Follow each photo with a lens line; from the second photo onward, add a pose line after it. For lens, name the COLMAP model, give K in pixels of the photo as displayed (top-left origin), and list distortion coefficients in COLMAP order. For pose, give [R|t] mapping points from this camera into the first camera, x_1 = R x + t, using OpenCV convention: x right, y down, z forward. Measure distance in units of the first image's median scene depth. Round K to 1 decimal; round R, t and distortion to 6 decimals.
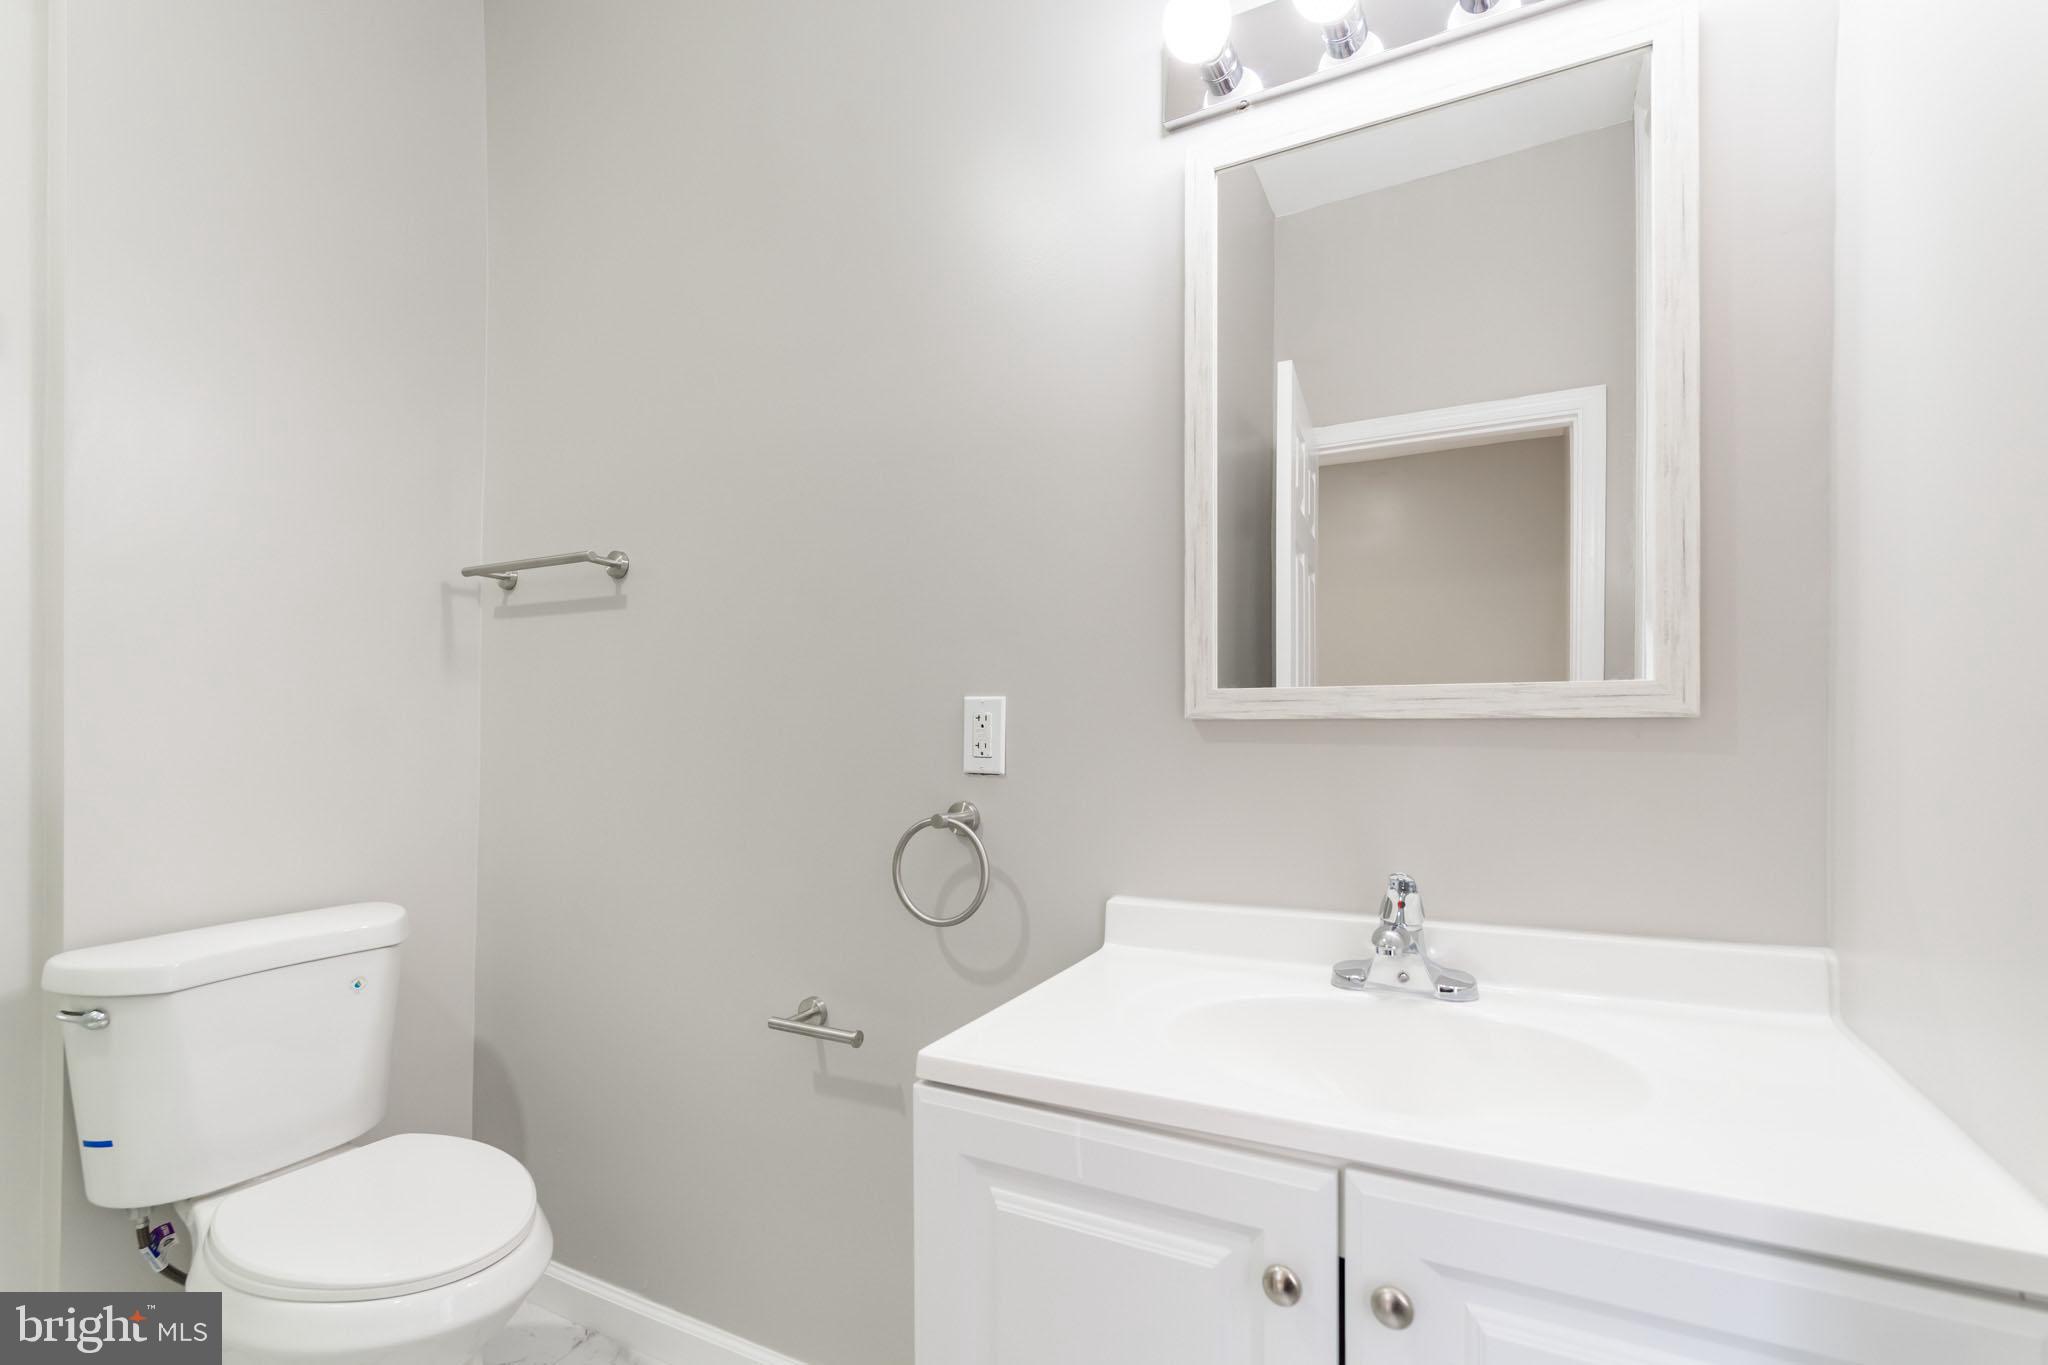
lens RADIAL K [[903.7, 0, 1019.4], [0, 903.7, 733.1], [0, 0, 1]] dist [0.000187, -0.000330]
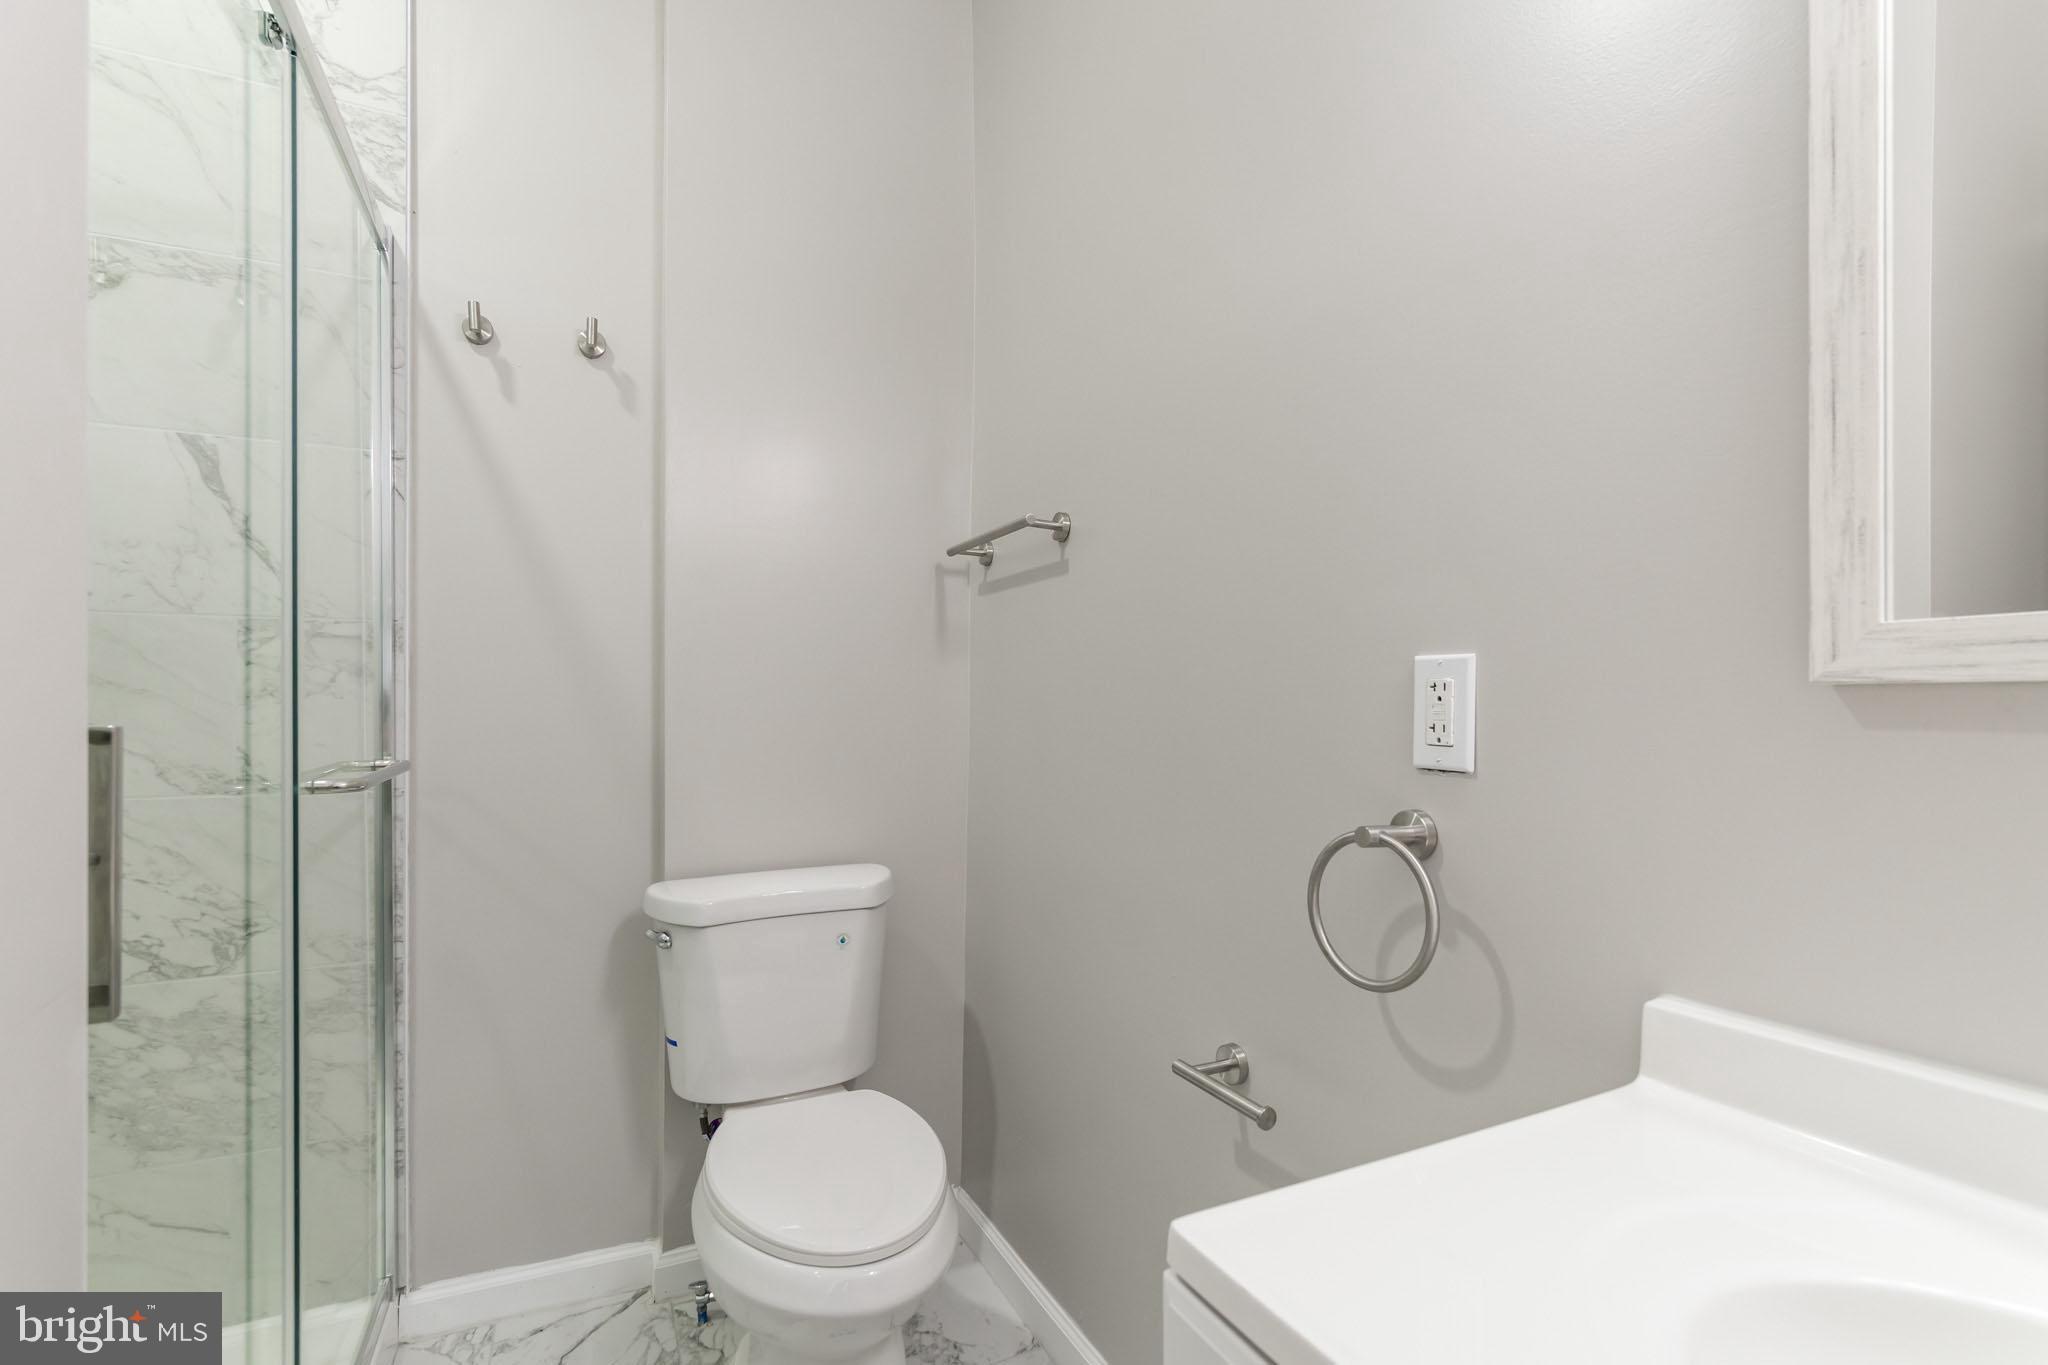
lens RADIAL K [[928.9, 0, 1029.9], [0, 928.9, 703.9], [0, 0, 1]] dist [-0.000494, -0.000096]
pose [[0.810506, 0.000265, -0.585731, 0.113732], [-0.003661, 0.999983, -0.004612, 0.000382], [0.585719, 0.005883, 0.810493, 0.265114]]
